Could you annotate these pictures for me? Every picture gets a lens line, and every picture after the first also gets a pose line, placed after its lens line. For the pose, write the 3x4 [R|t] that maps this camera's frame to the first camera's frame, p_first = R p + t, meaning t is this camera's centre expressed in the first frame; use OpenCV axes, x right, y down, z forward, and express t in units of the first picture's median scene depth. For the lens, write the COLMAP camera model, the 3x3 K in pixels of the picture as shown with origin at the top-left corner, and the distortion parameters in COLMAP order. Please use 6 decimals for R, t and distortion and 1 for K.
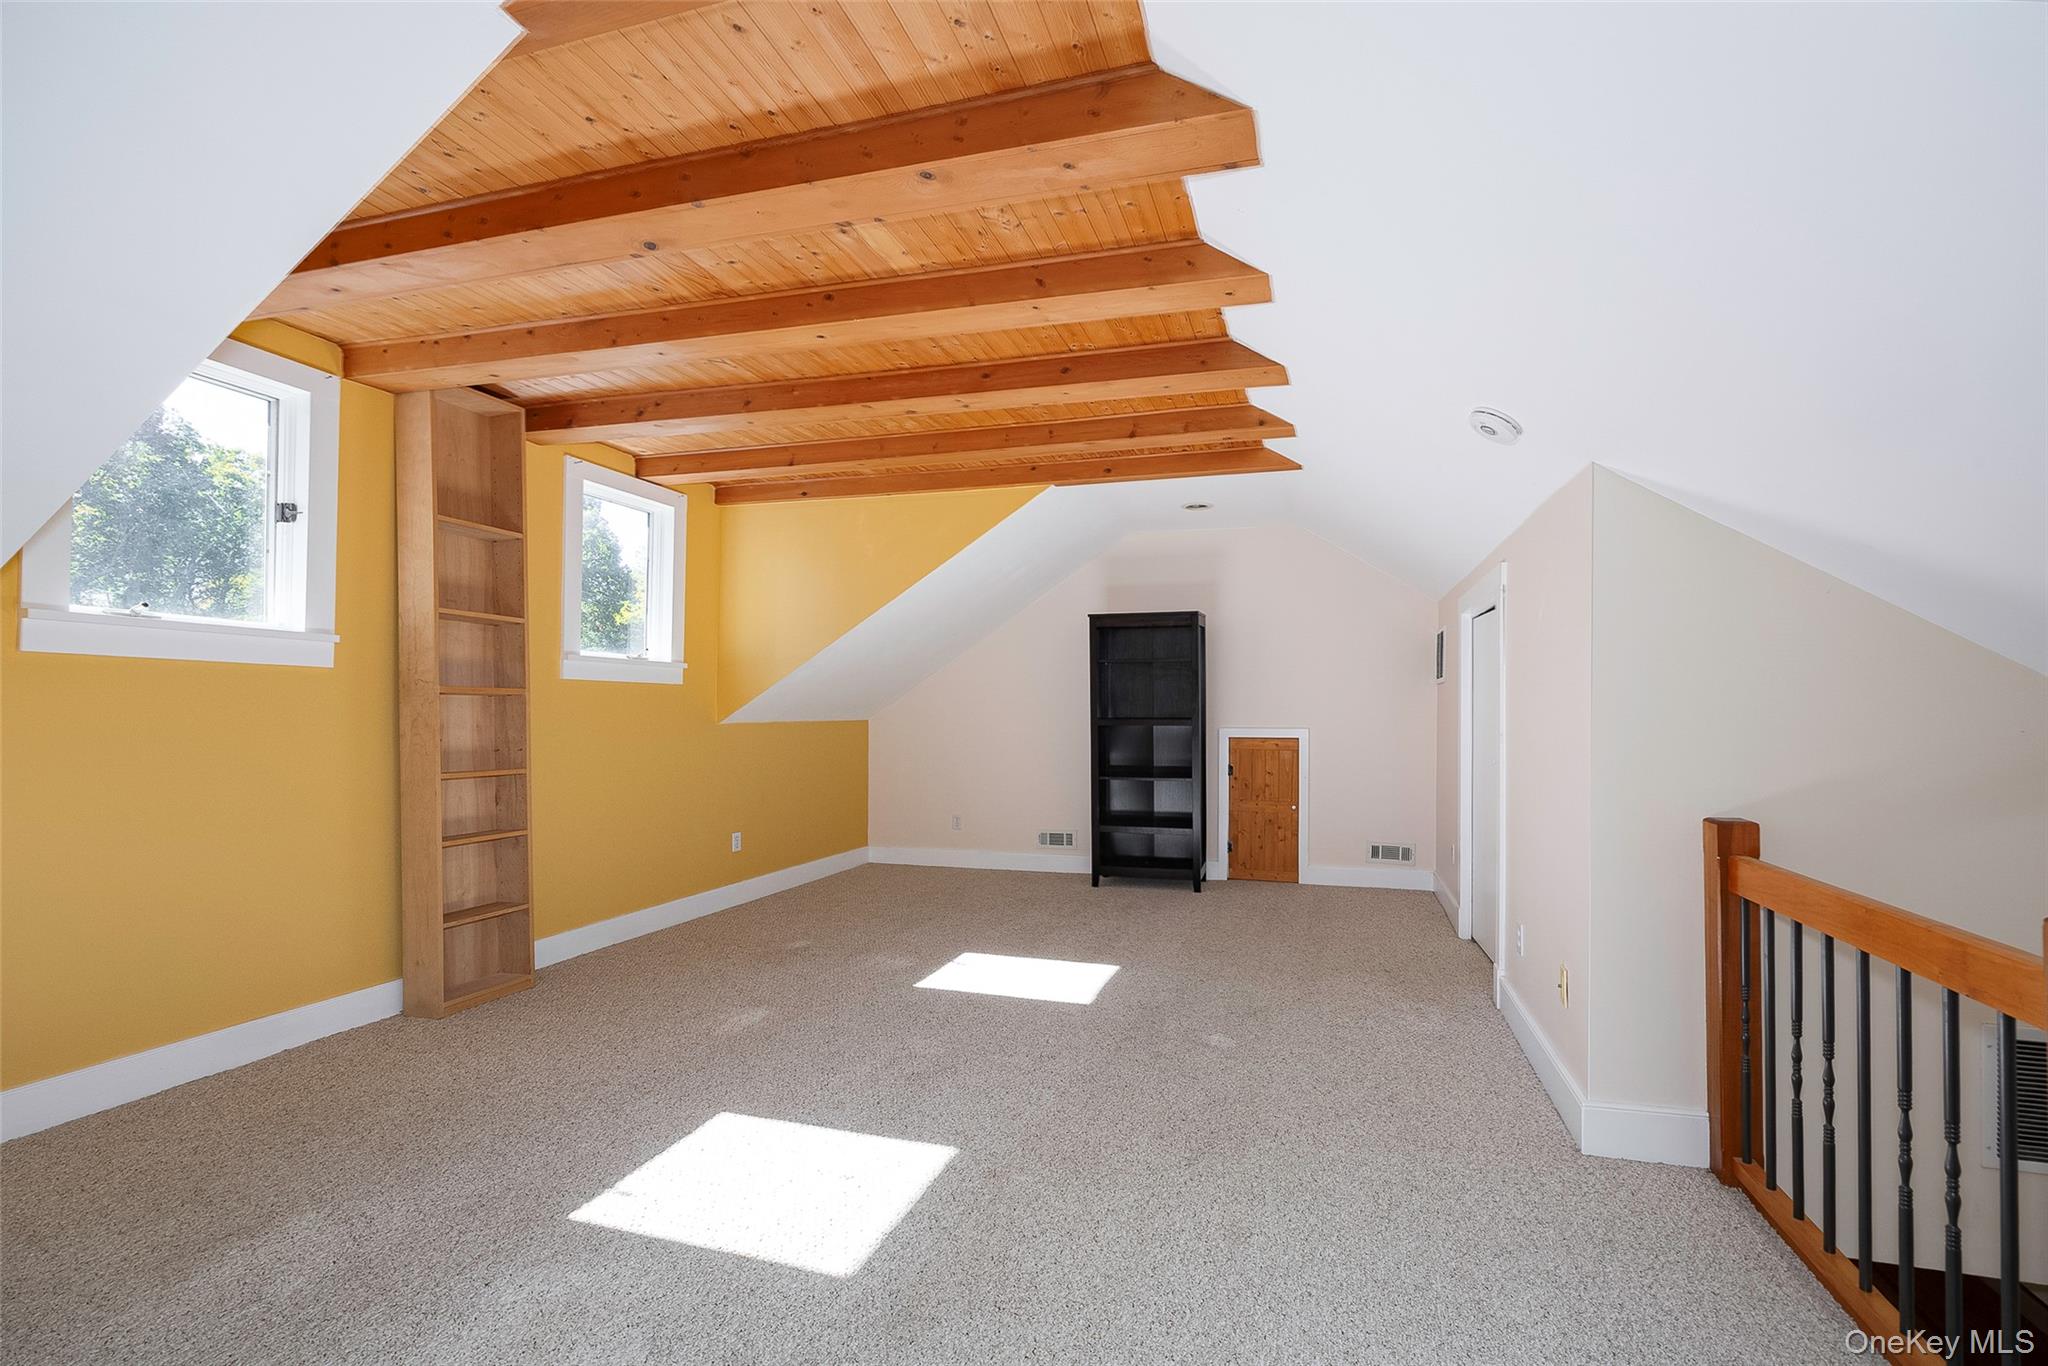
lens RADIAL K [[791.0, 0, 1026.4], [0, 791.0, 689.3], [0, 0, 1]] dist [0.000747, 0.000099]
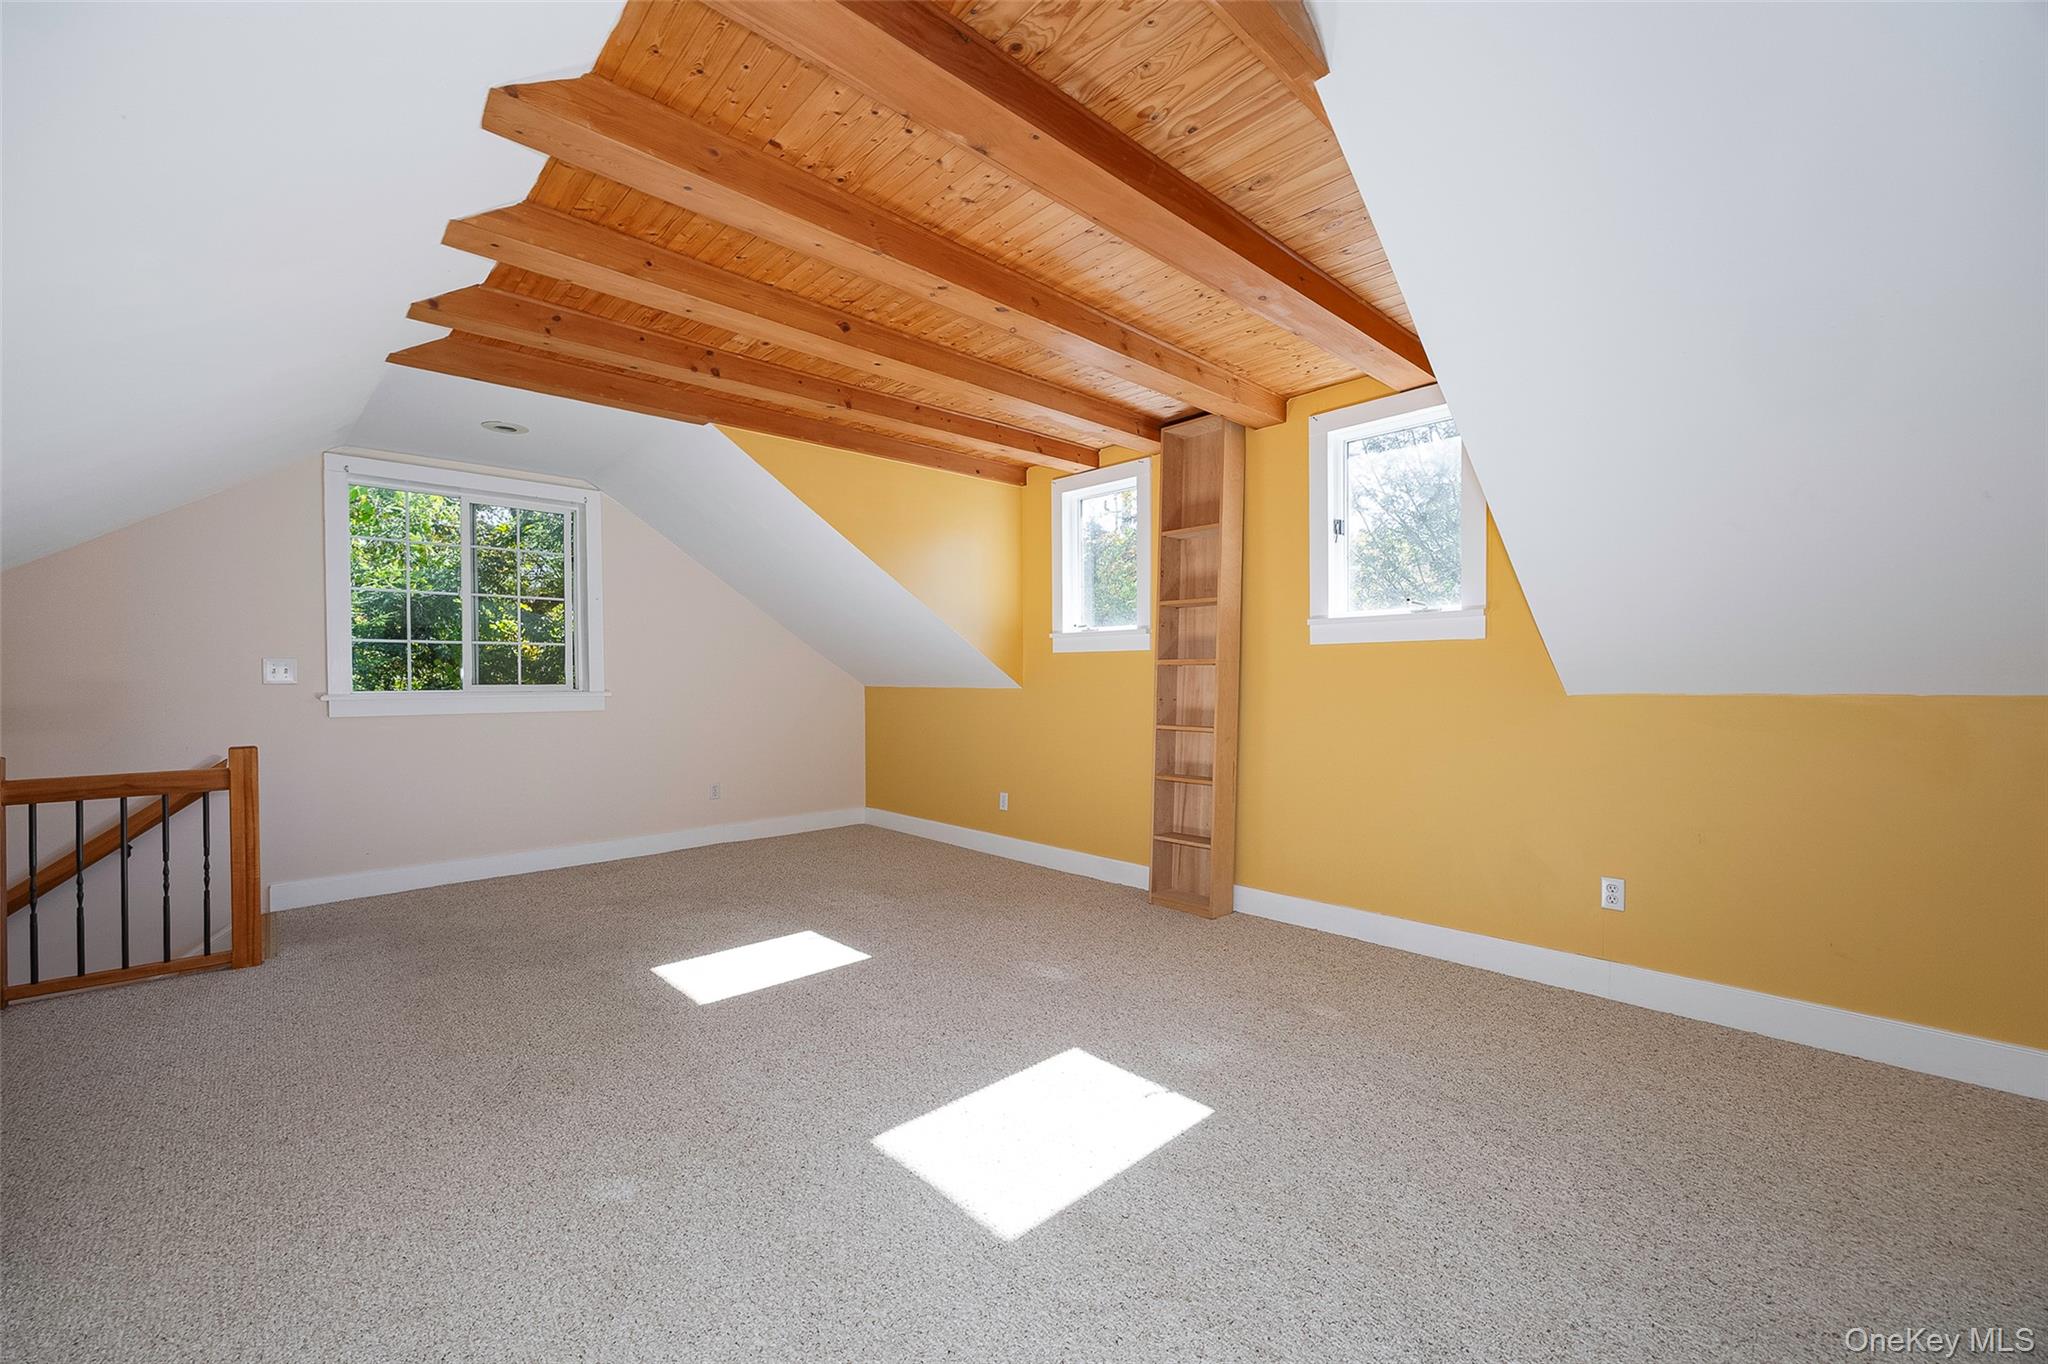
lens RADIAL K [[820.1, 0, 1025.6], [0, 820.1, 693.8], [0, 0, 1]] dist [-0.001550, -0.000099]
pose [[-0.444732, 0.016941, -0.895504, 0.531851], [0.035173, 0.999380, 0.001439, 0.037058], [0.894973, -0.030857, -0.445052, 1.239735]]
